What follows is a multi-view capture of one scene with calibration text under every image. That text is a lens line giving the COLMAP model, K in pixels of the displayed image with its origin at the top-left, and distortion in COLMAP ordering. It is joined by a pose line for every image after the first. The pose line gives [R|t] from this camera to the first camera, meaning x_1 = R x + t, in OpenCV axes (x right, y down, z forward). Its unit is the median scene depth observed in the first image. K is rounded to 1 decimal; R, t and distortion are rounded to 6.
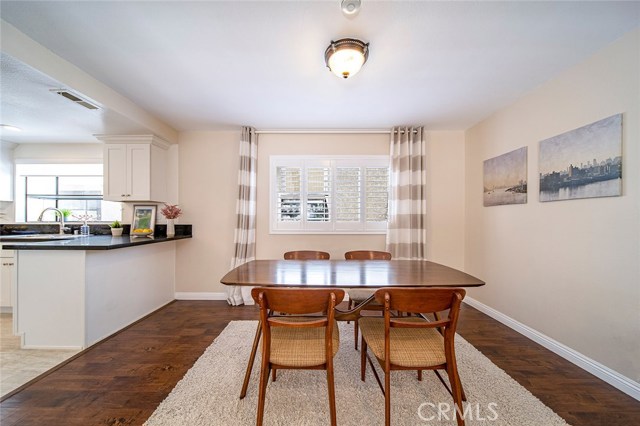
lens RADIAL K [[228.8, 0, 320.3], [0, 228.8, 215.2], [0, 0, 1]] dist [-0.000499, -0.000698]
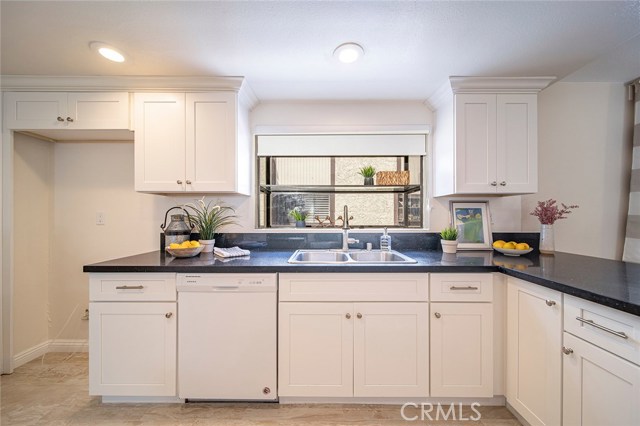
lens RADIAL K [[228.8, 0, 320.2], [0, 228.8, 214.6], [0, 0, 1]] dist [-0.000499, -0.000698]
pose [[0.999991, -0.003455, -0.002326, -1.185936], [0.003482, 0.999926, 0.011626, -0.017563], [0.002285, -0.011634, 0.999930, 0.387434]]
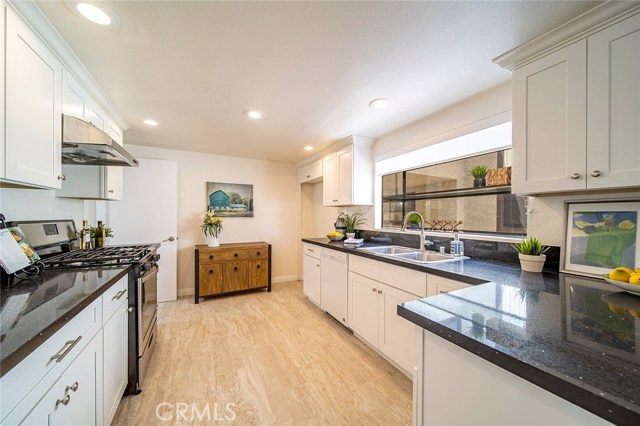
lens RADIAL K [[228.8, 0, 314.7], [0, 228.8, 217.5], [0, 0, 1]] dist [-0.000499, -0.000698]
pose [[0.448444, 0.003752, -0.893803, -0.653843], [0.006357, 0.999953, 0.007387, -0.022083], [0.893788, -0.008994, 0.448399, 0.396352]]
